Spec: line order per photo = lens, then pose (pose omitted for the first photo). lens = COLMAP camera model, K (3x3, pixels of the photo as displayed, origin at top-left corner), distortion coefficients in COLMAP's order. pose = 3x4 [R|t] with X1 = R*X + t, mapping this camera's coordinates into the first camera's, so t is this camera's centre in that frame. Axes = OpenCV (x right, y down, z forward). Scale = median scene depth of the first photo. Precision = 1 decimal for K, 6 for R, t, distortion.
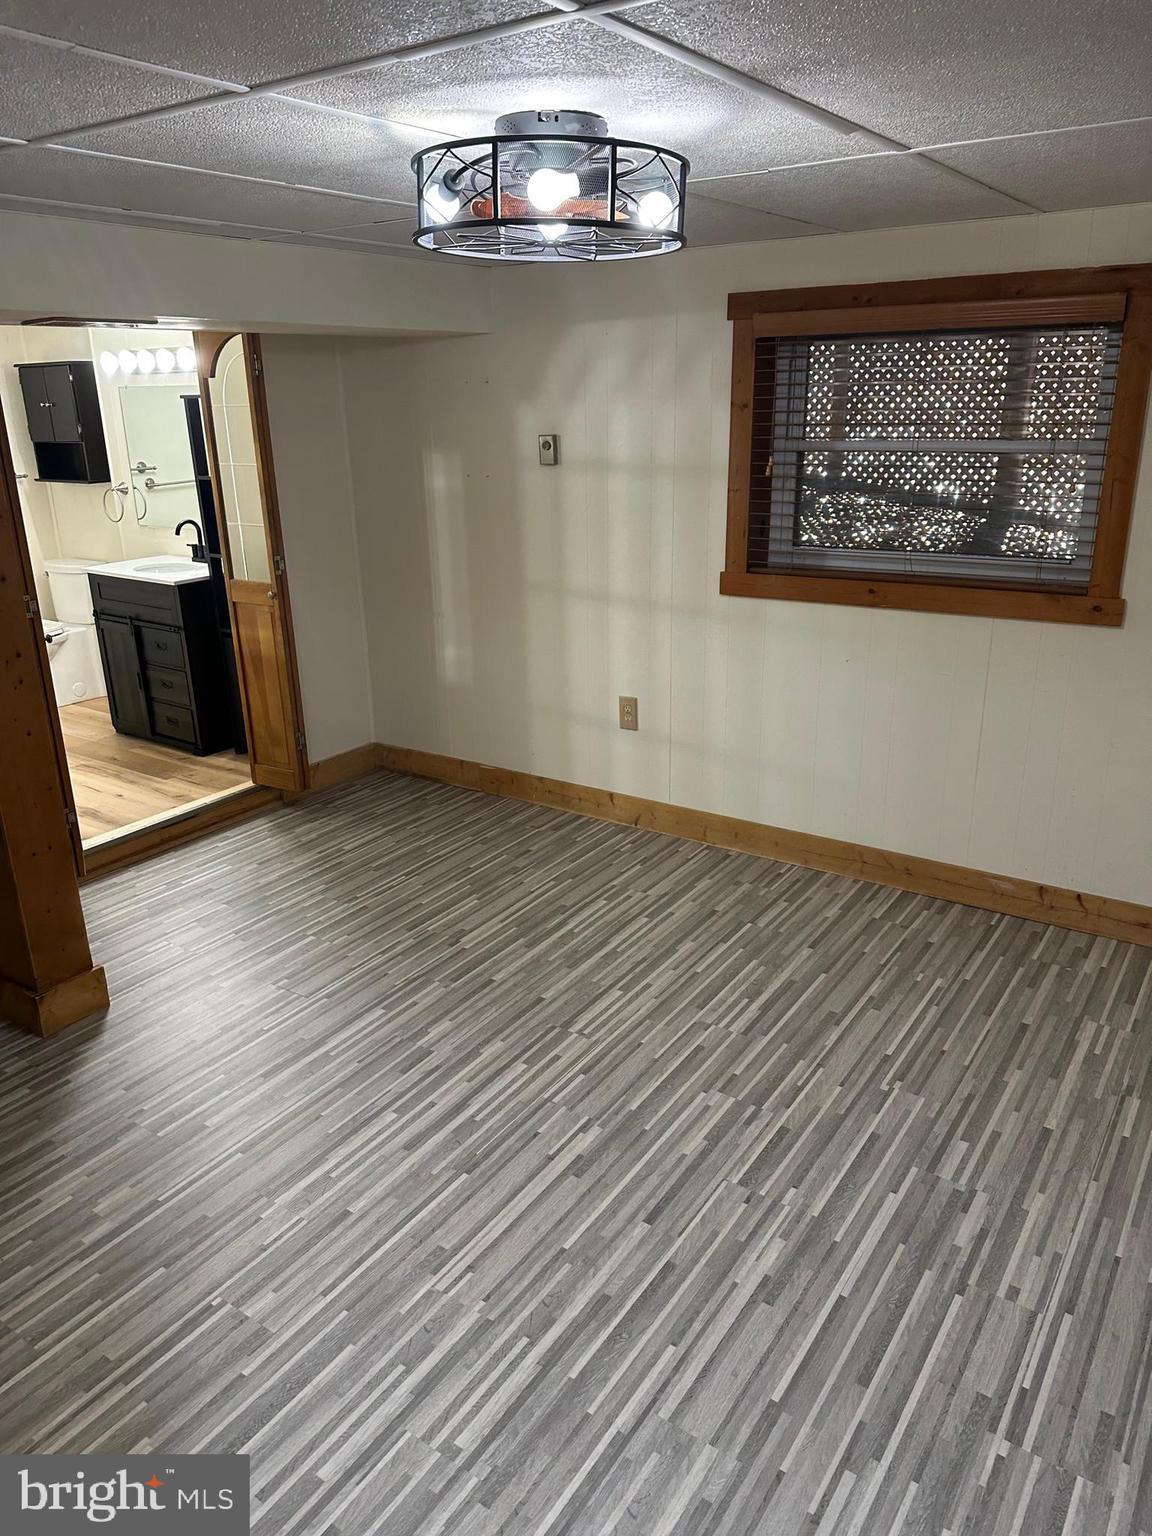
lens RADIAL K [[1084.1, 0, 575.7], [0, 1084.1, 775.0], [0, 0, 1]] dist [0.153382, -0.252947]
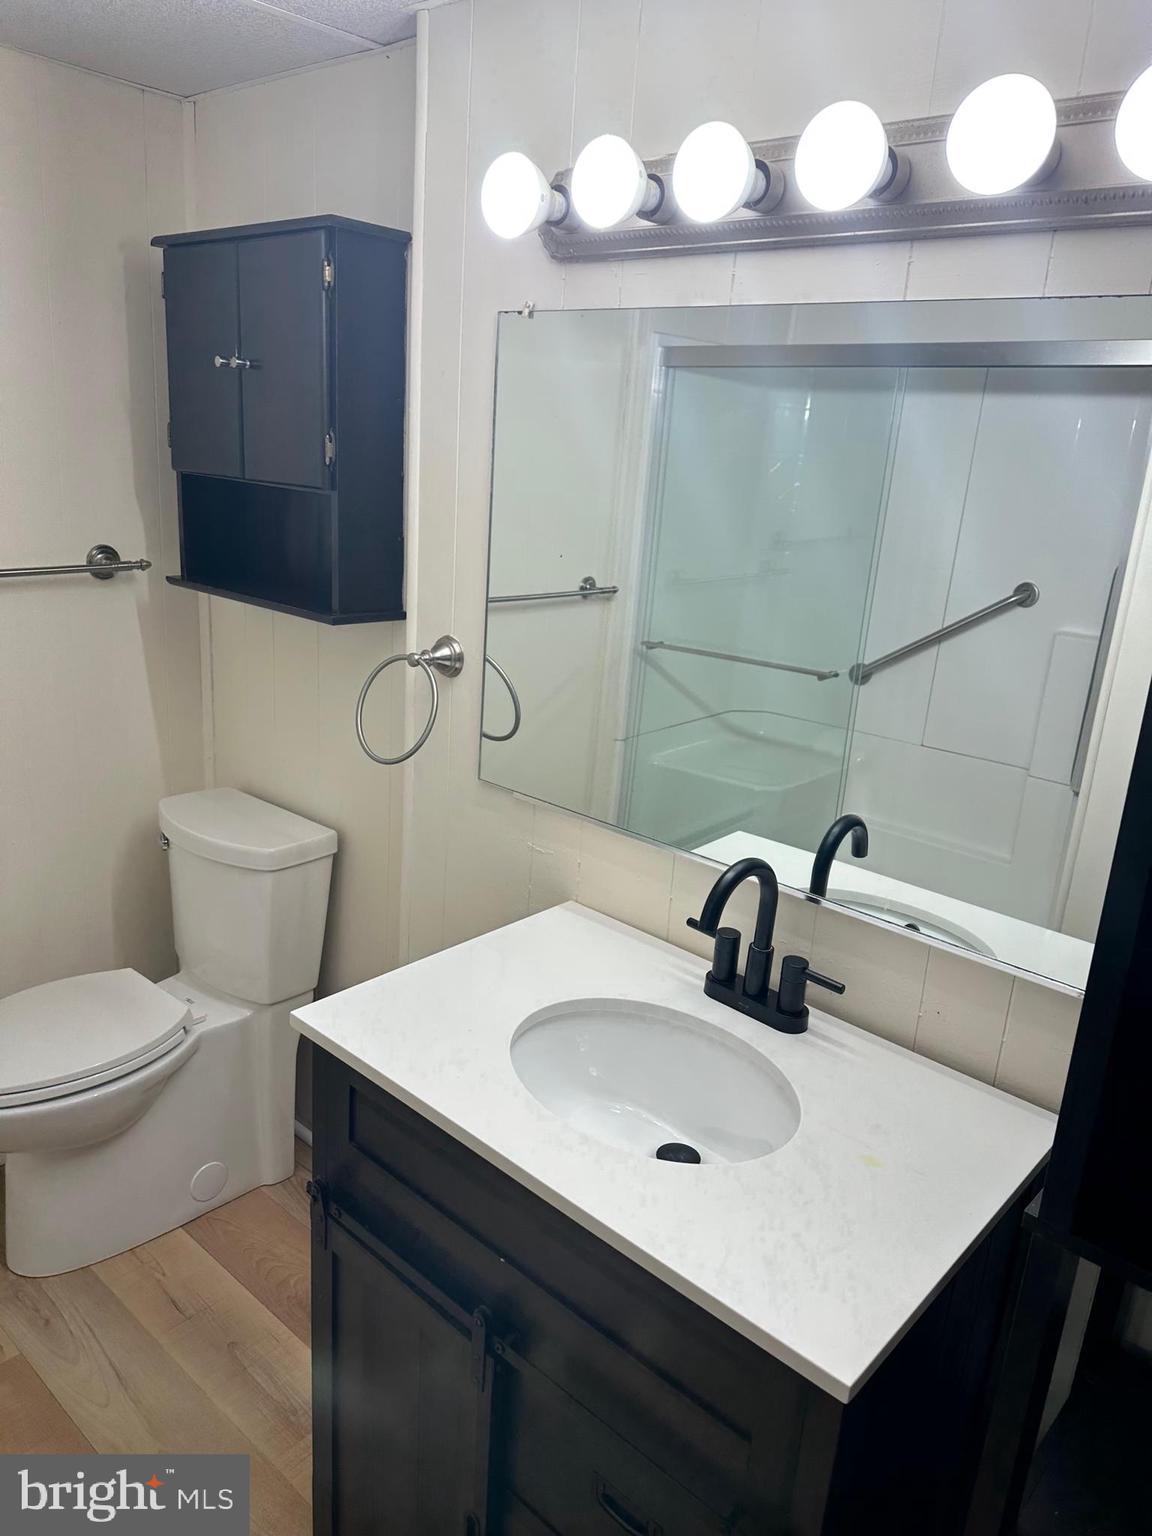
lens RADIAL K [[1084.1, 0, 575.7], [0, 1084.1, 775.0], [0, 0, 1]] dist [0.153382, -0.252947]
pose [[0.989576, 0.119132, -0.080915, -0.338857], [-0.123414, 0.991087, -0.050147, -0.211836], [0.074220, 0.059610, 0.995459, 0.694488]]
